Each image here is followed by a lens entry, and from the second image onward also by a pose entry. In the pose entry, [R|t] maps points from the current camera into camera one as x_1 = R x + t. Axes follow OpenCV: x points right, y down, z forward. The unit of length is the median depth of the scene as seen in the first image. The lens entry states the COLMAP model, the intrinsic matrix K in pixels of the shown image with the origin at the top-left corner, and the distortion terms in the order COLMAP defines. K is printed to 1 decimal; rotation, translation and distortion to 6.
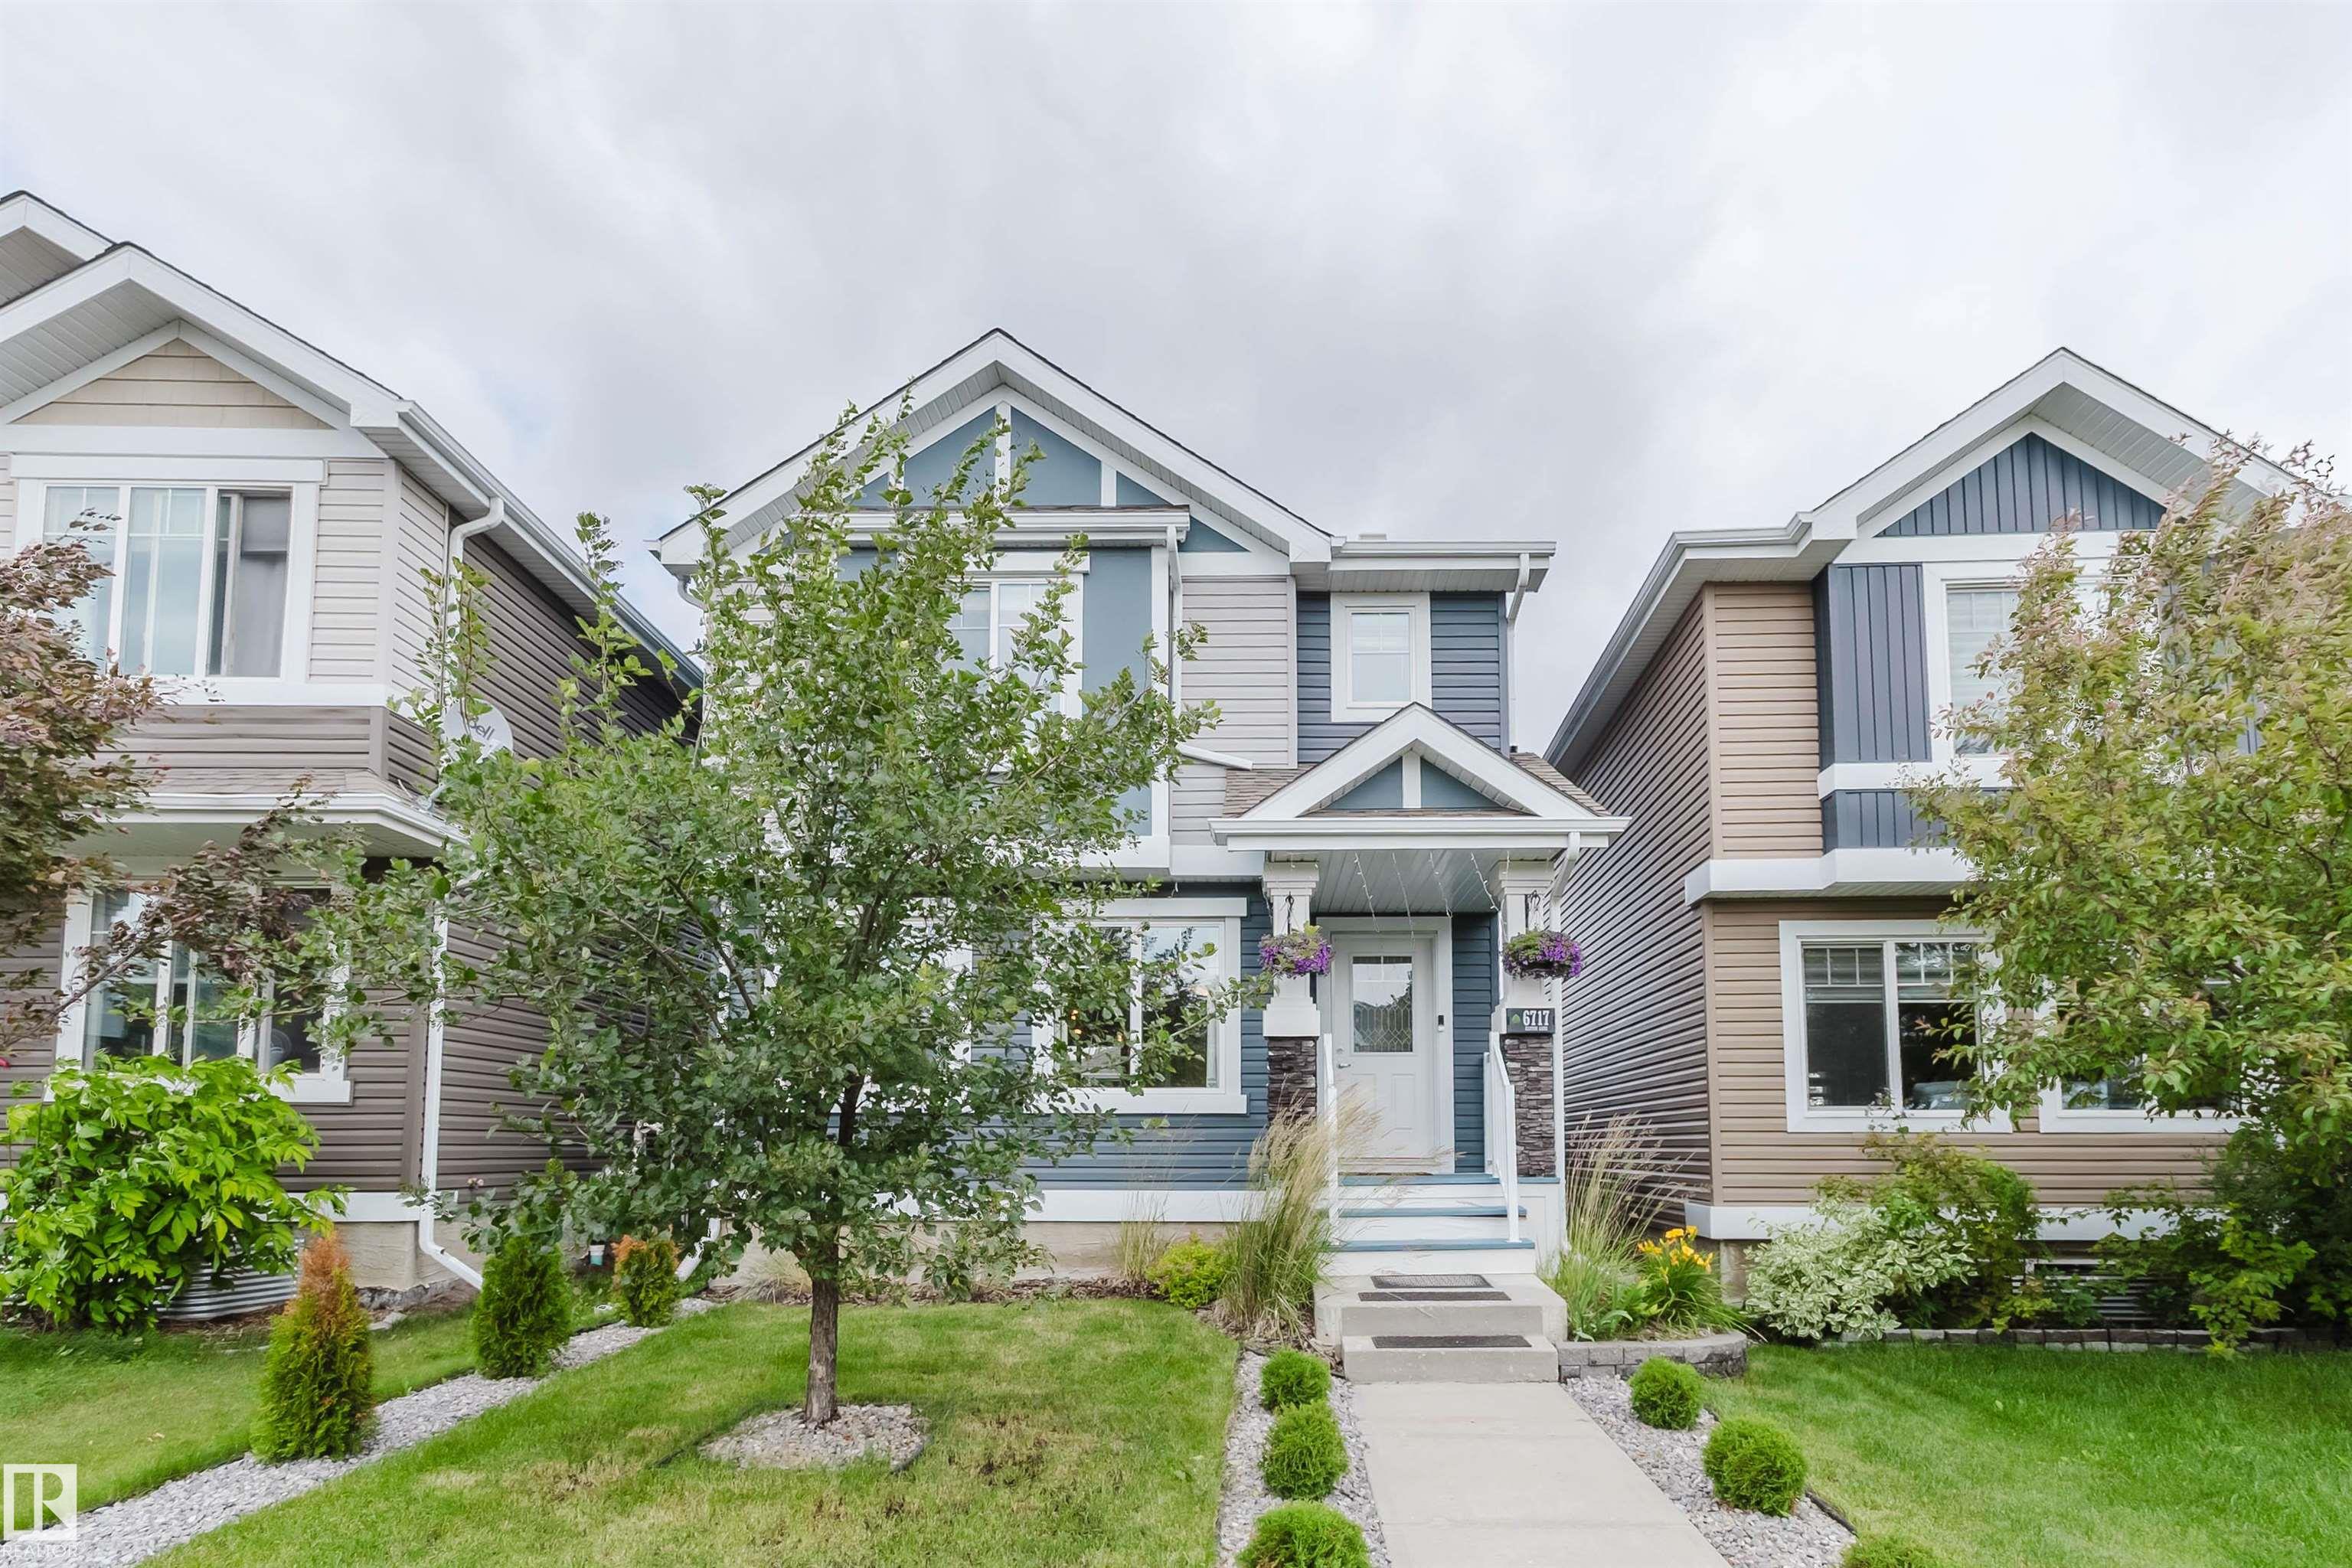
lens RADIAL K [[1223.0, 0, 1178.4], [0, 1223.0, 943.0], [0, 0, 1]] dist [-0.002388, -0.001123]
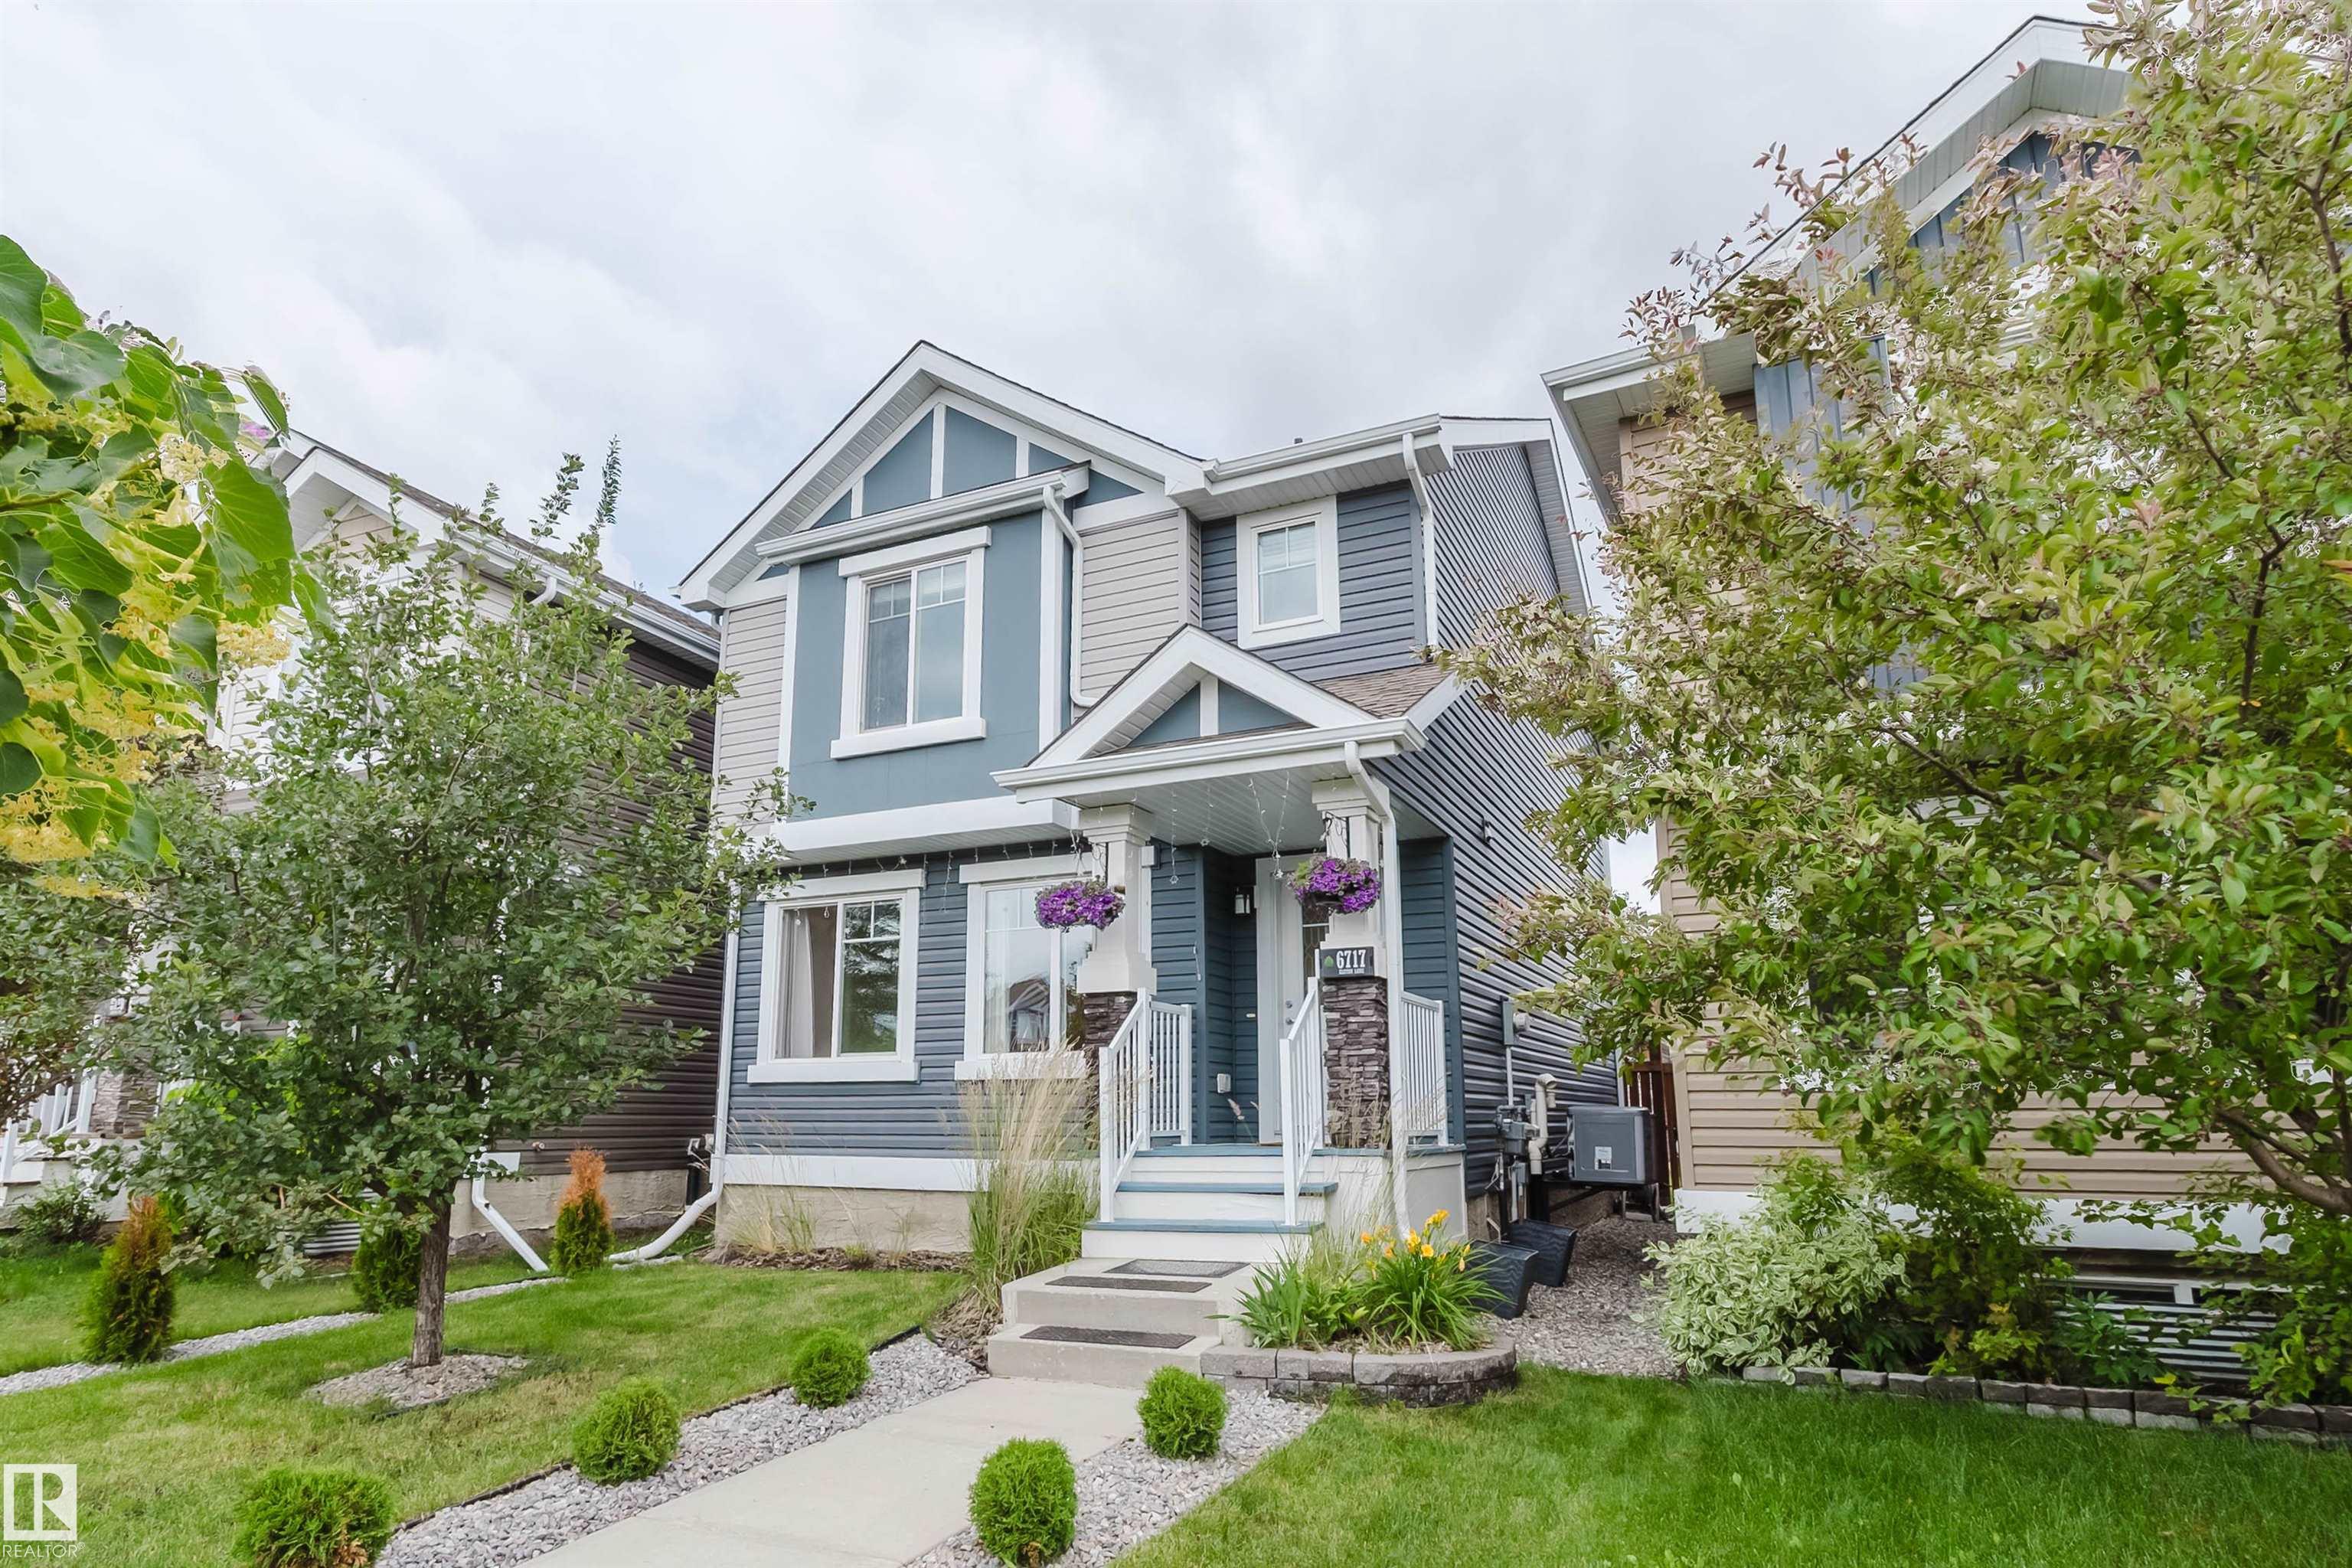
lens RADIAL K [[1247.9, 0, 1169.9], [0, 1247.9, 783.4], [0, 0, 1]] dist [-0.001784, -0.000926]
pose [[0.910868, -0.108478, -0.398185, 0.466920], [0.069756, 0.991422, -0.110526, 0.023186], [0.406760, 0.072899, 0.910622, 0.119622]]
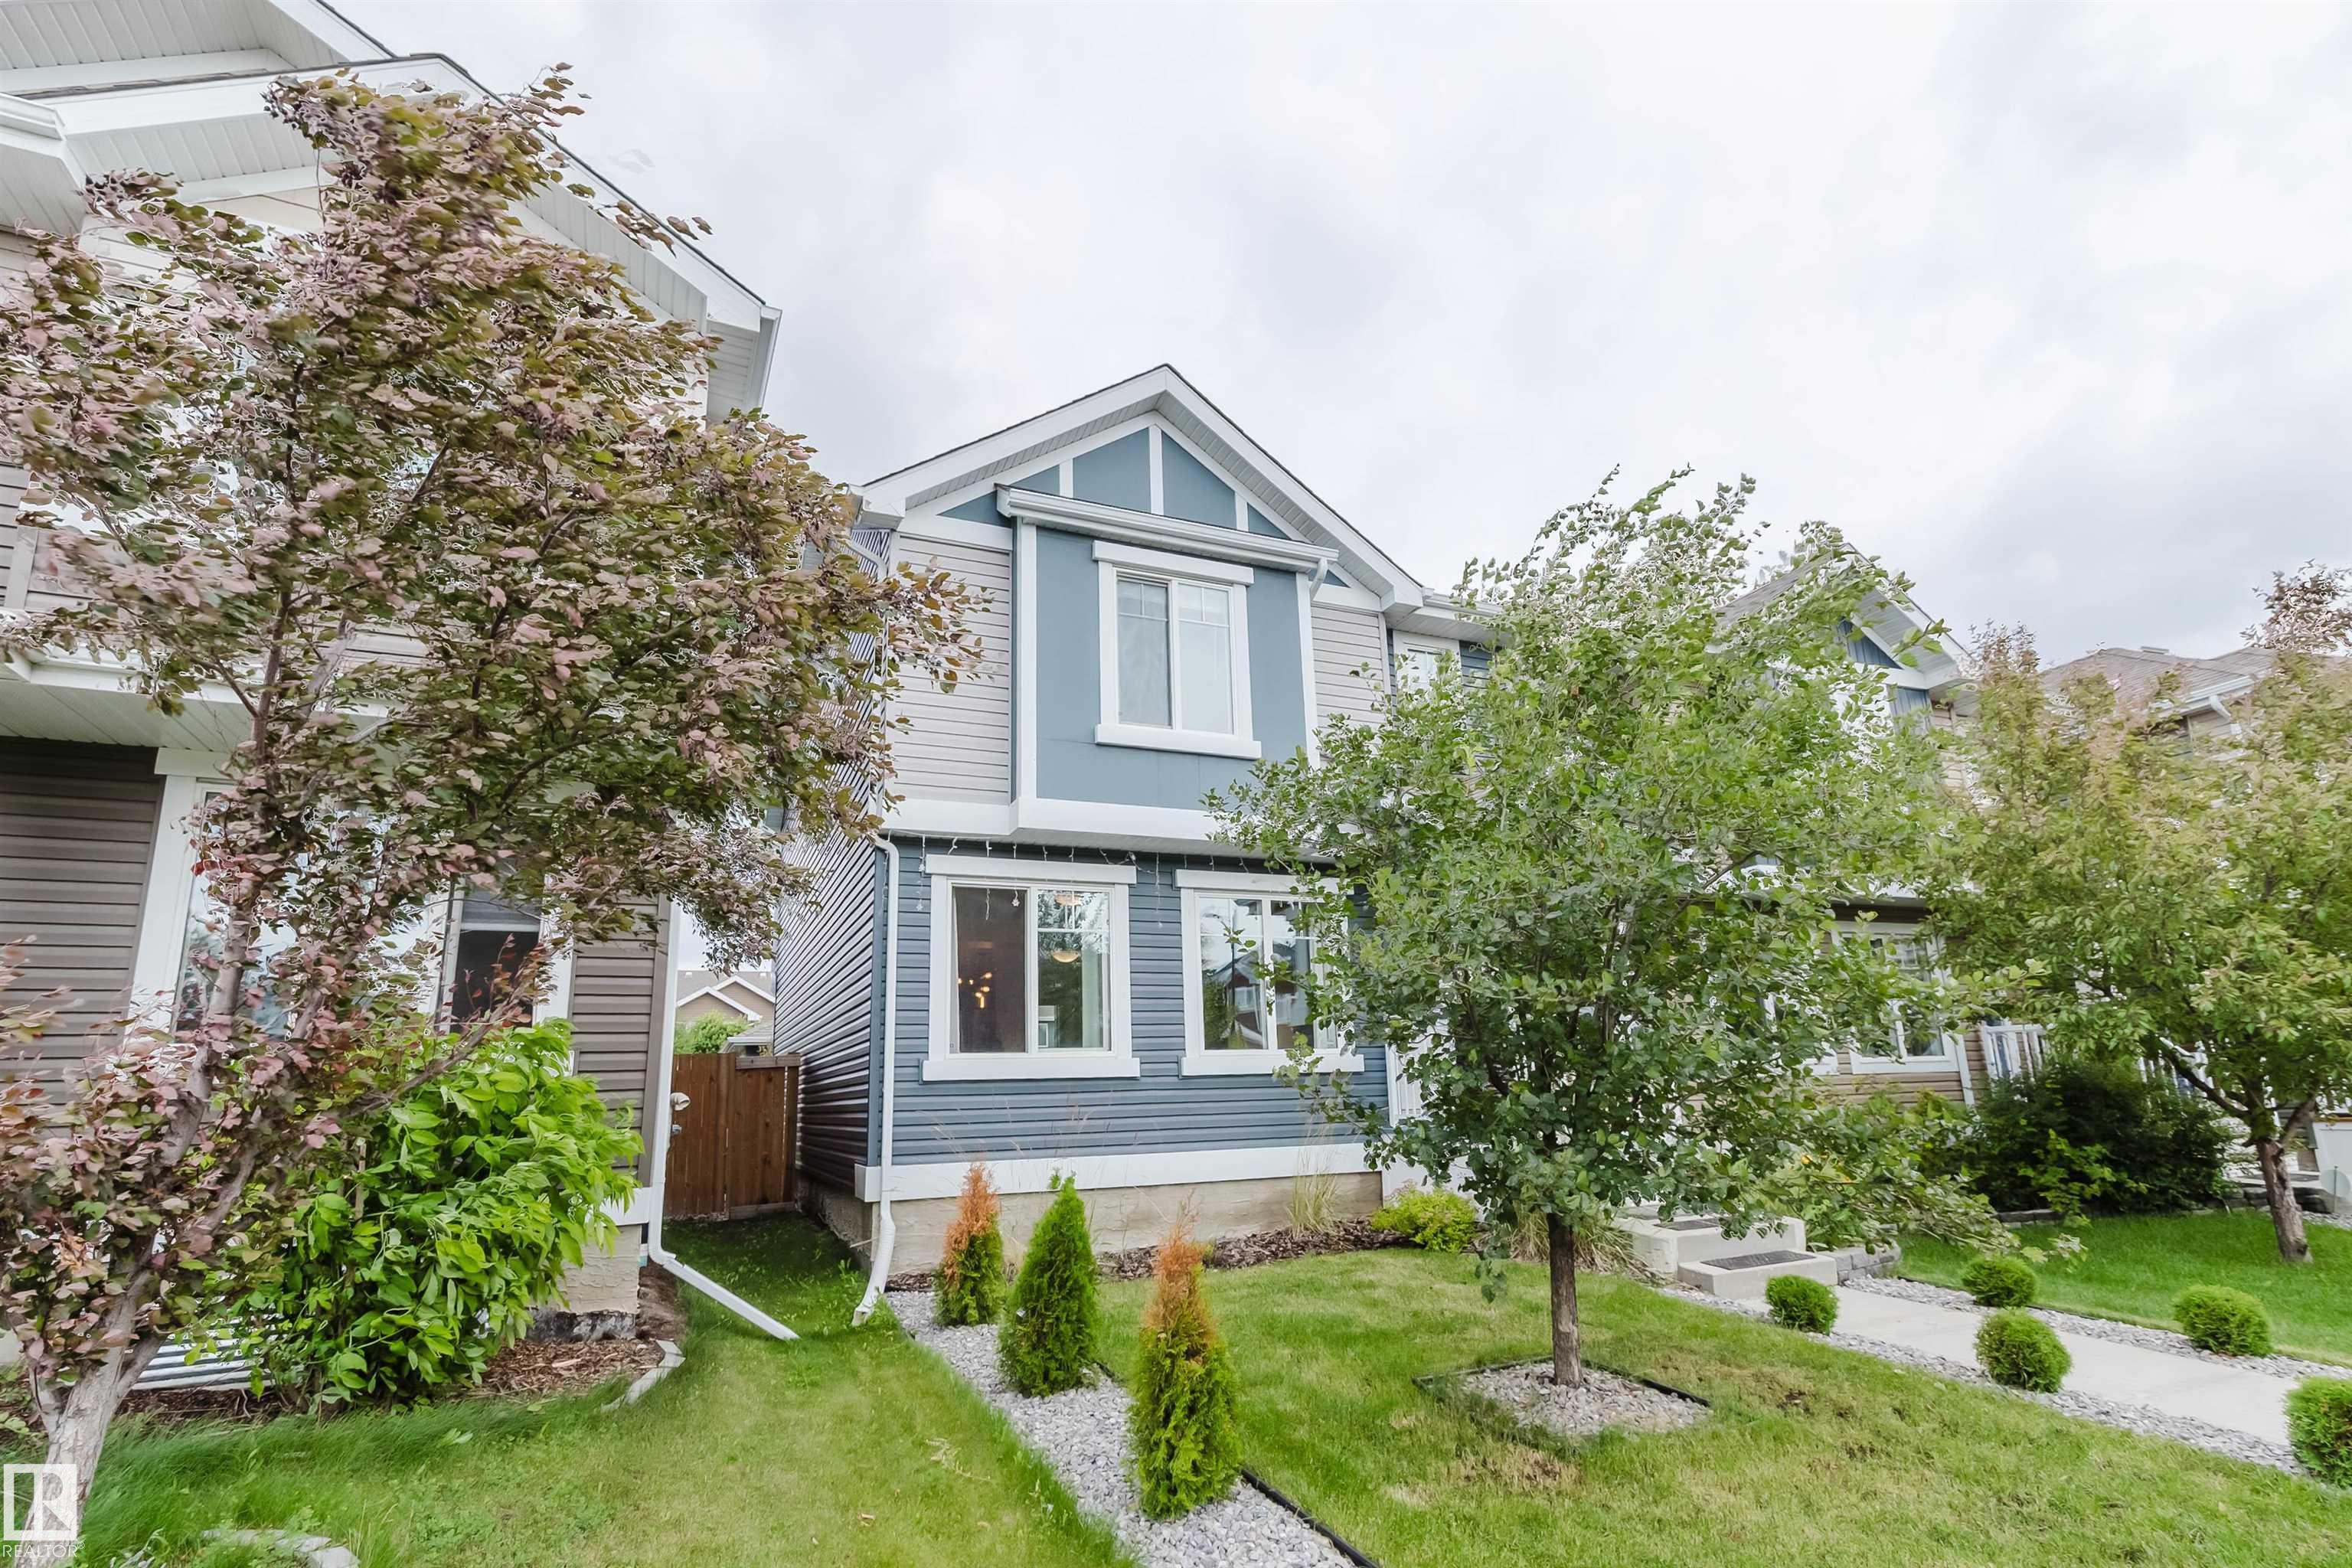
lens RADIAL K [[1074.1, 0, 1153.4], [0, 1074.1, 777.5], [0, 0, 1]] dist [0.001627, 0.000113]
pose [[0.922626, 0.088073, 0.375504, -0.517929], [-0.038214, 0.989663, -0.138228, 0.014583], [-0.383797, 0.113183, 0.916455, 0.142380]]
